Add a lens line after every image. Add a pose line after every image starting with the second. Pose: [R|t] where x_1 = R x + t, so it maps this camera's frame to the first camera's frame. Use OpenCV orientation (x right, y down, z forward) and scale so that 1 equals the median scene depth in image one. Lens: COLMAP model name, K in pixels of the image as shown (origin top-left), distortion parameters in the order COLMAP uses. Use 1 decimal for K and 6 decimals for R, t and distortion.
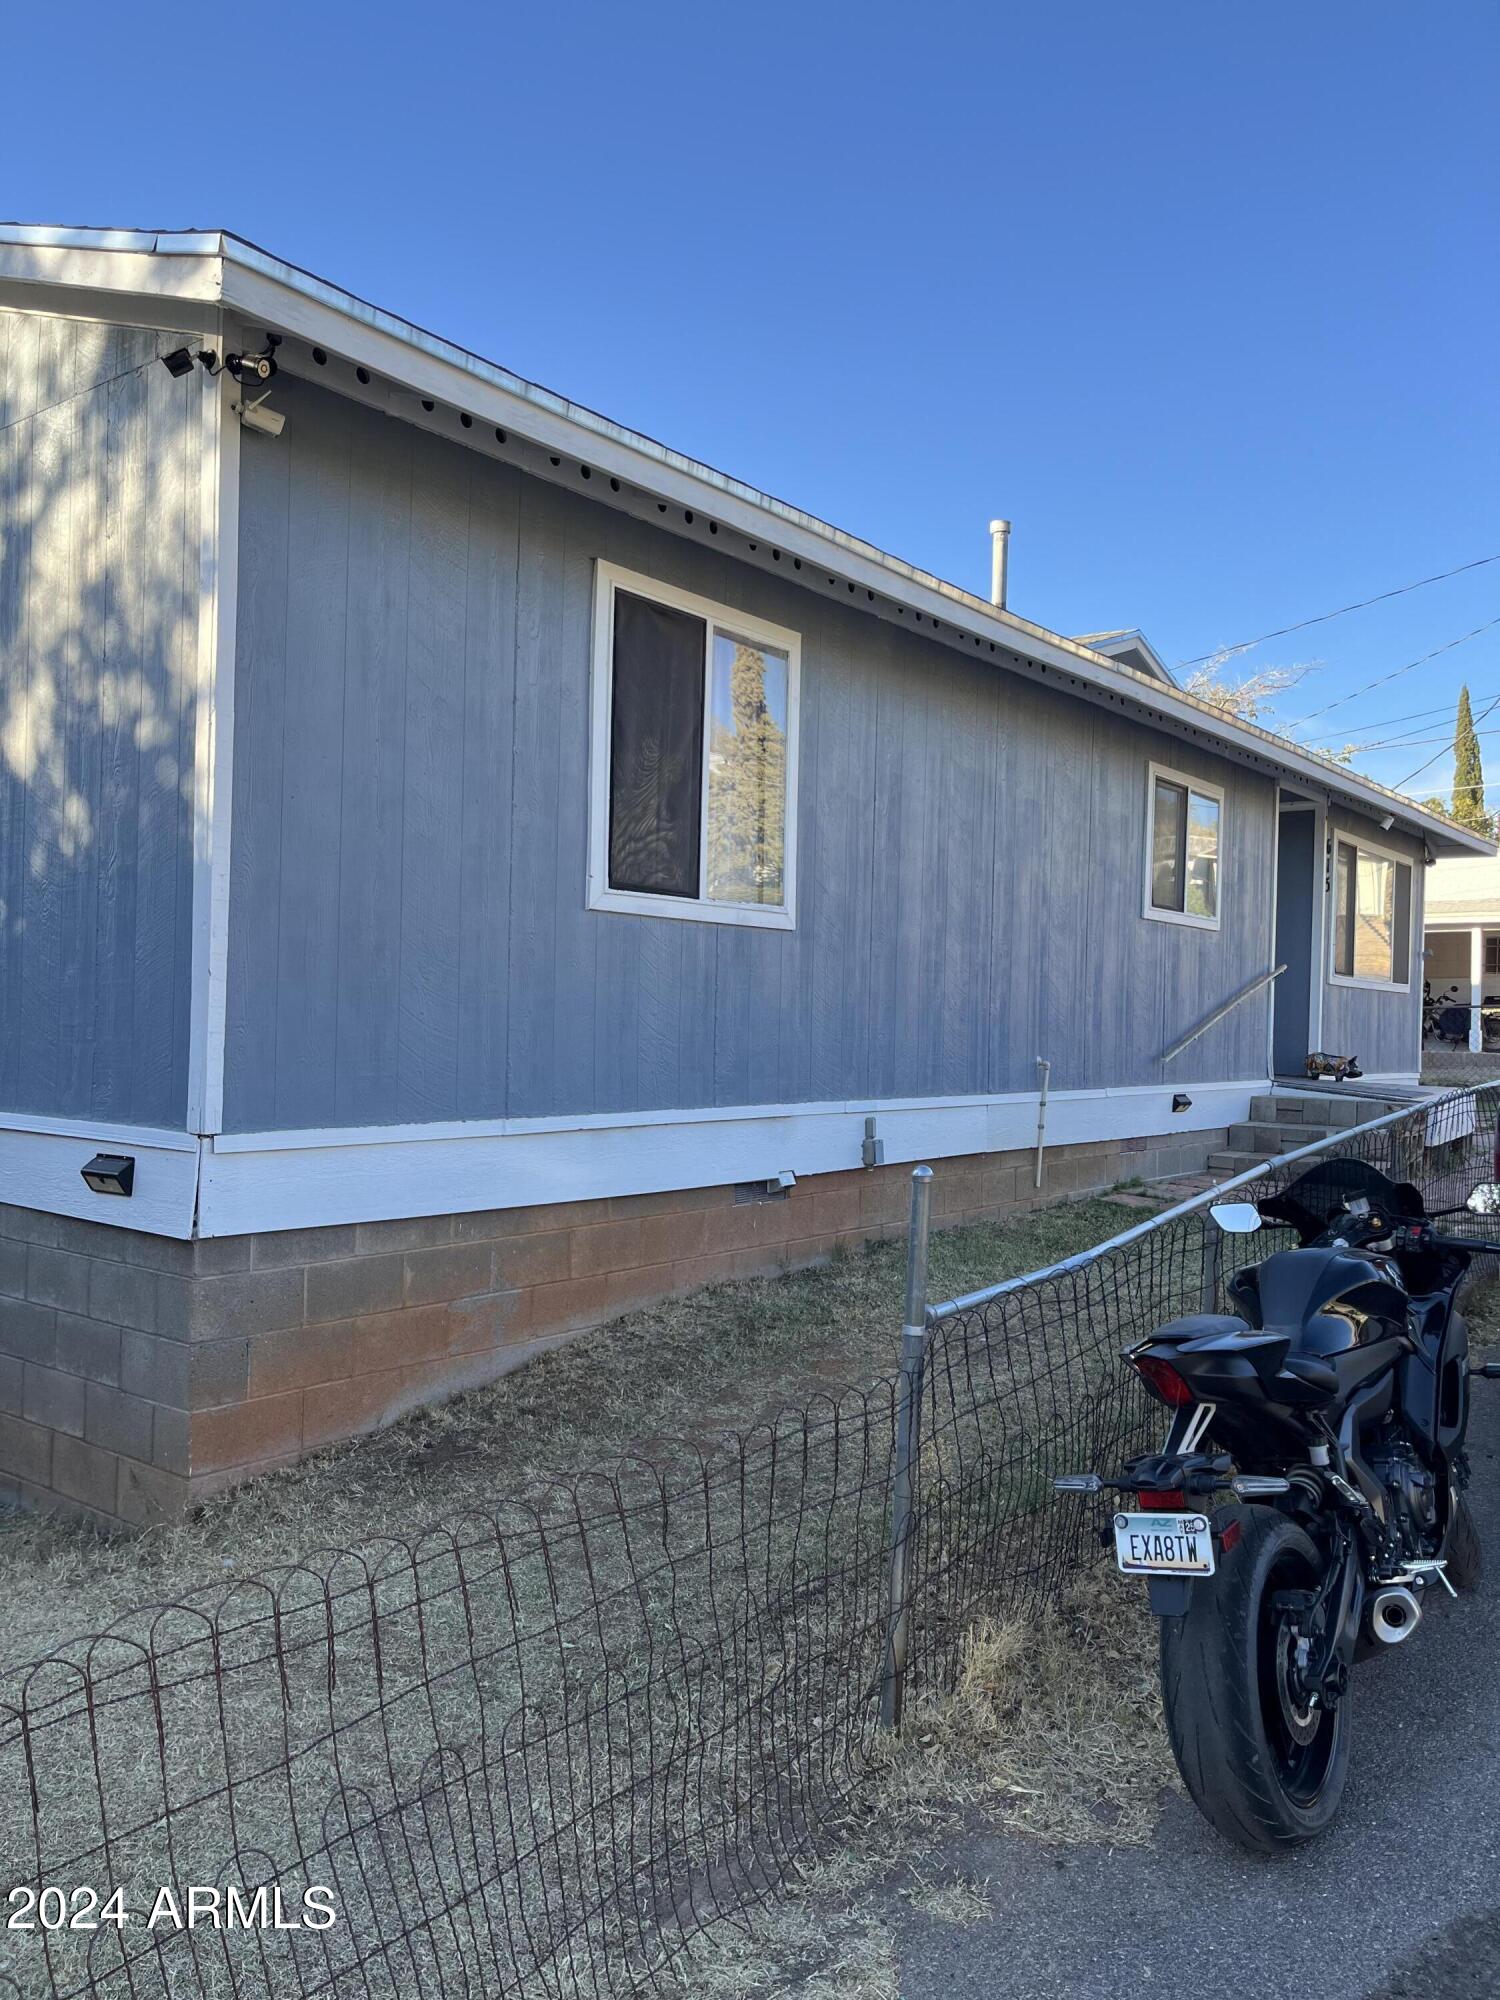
lens RADIAL K [[1506.1, 0, 747.1], [0, 1506.1, 1014.4], [0, 0, 1]] dist [0.052433, -0.068064]
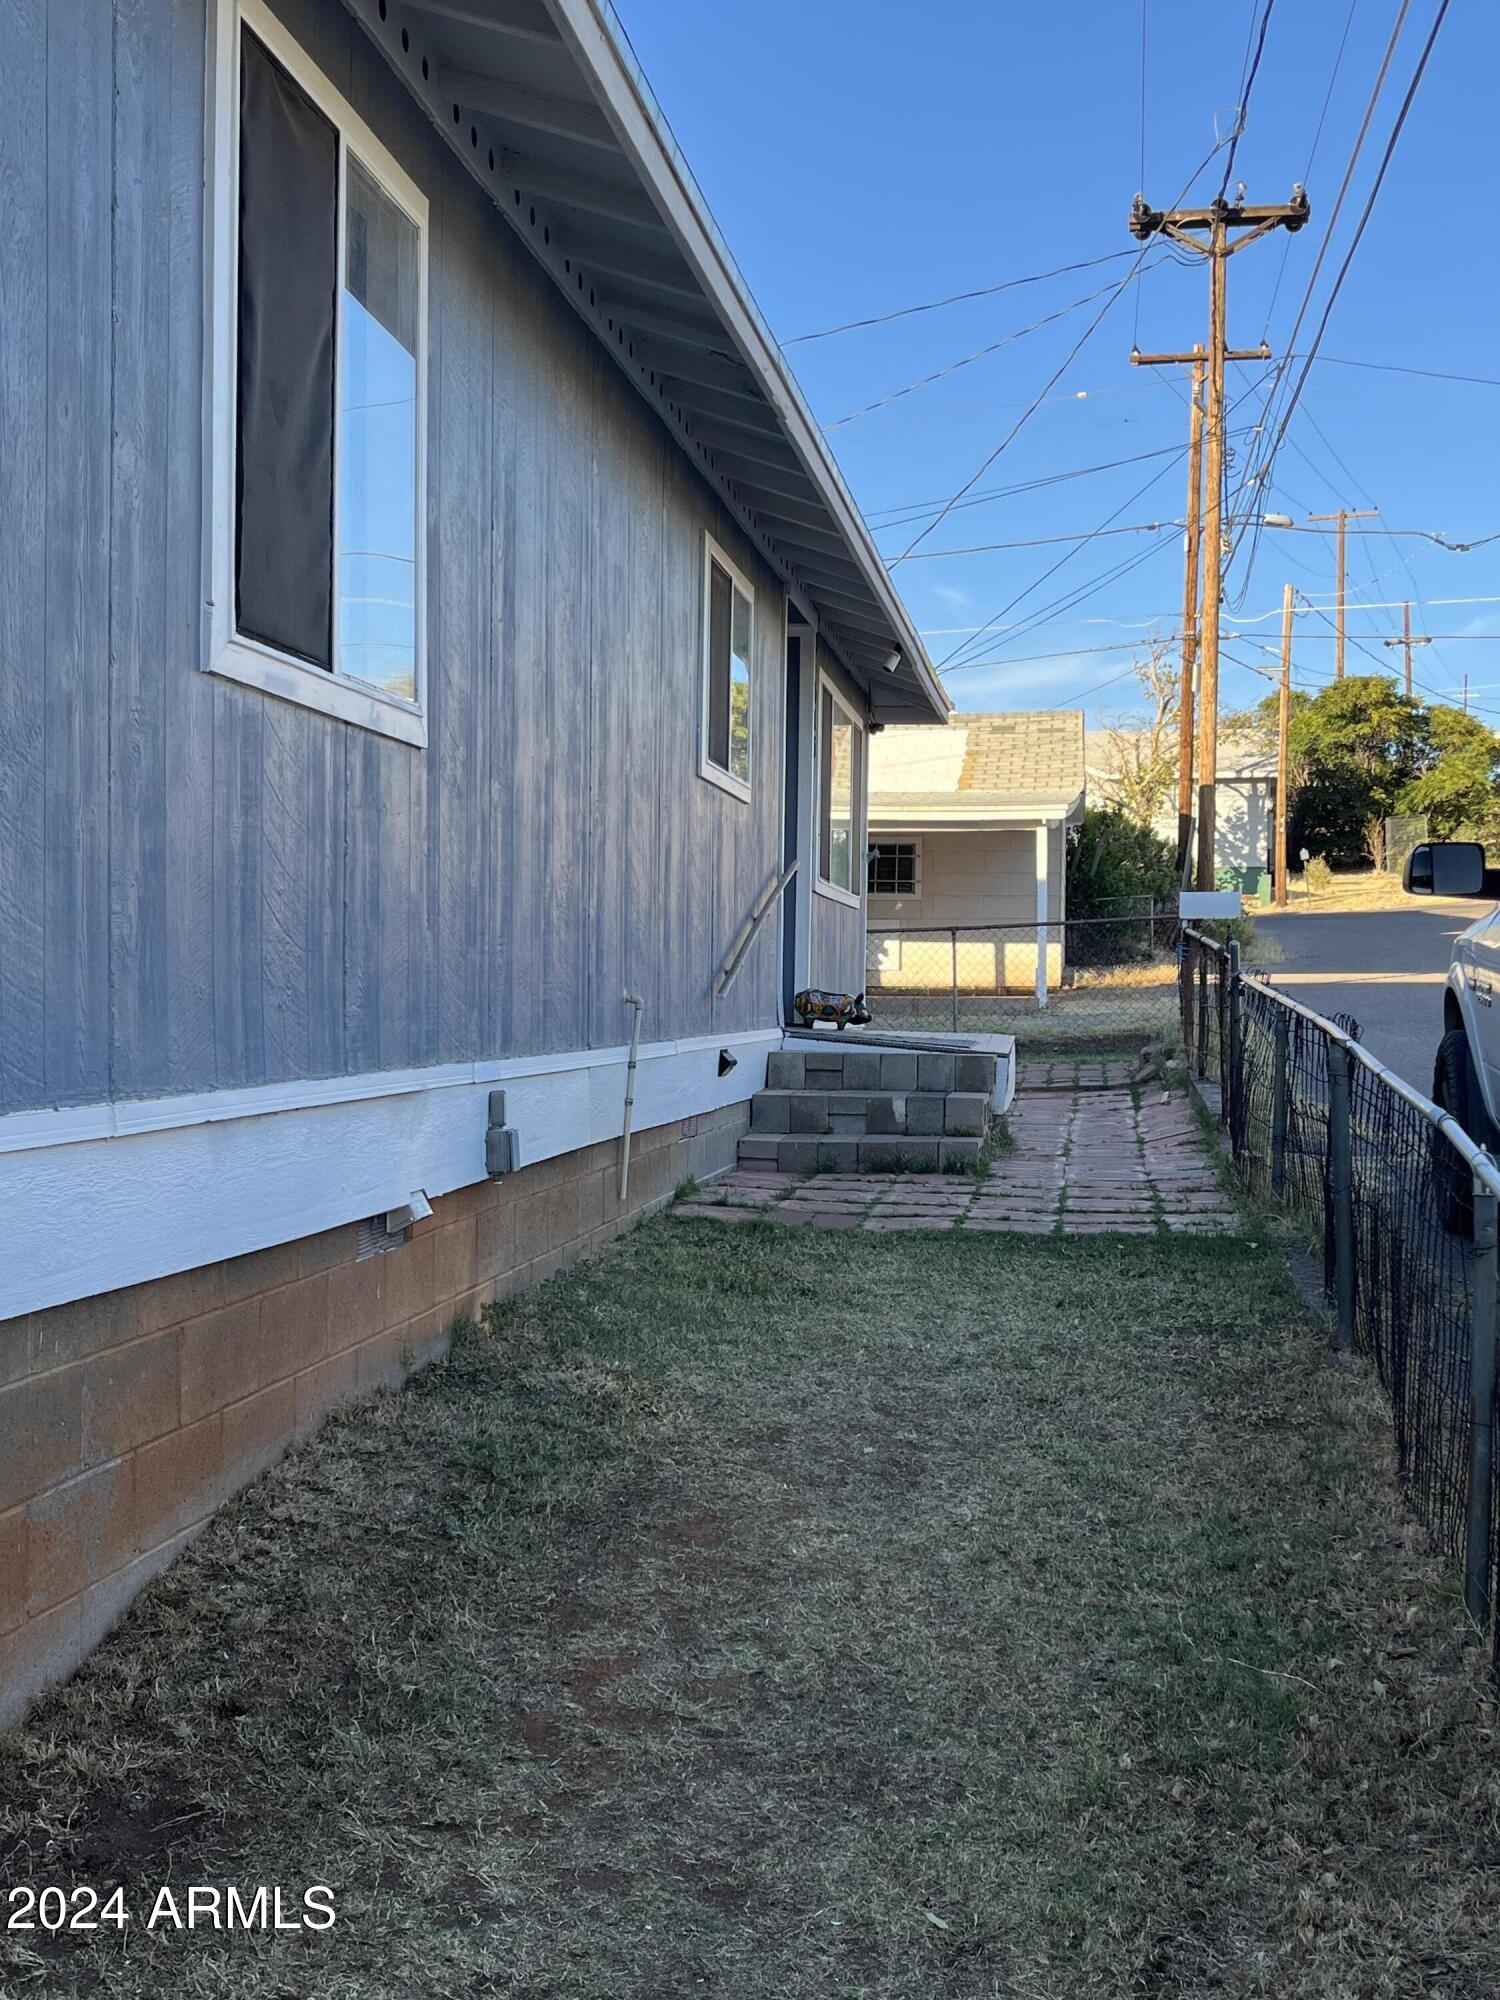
lens RADIAL K [[2196.2, 0, 727.1], [0, 2196.2, 1036.8], [0, 0, 1]] dist [0.004422, 0.000000]
pose [[0.870355, -0.023546, 0.491862, -0.350737], [0.007734, 0.999387, 0.034157, 0.028685], [-0.492364, -0.025925, 0.870003, 0.330748]]
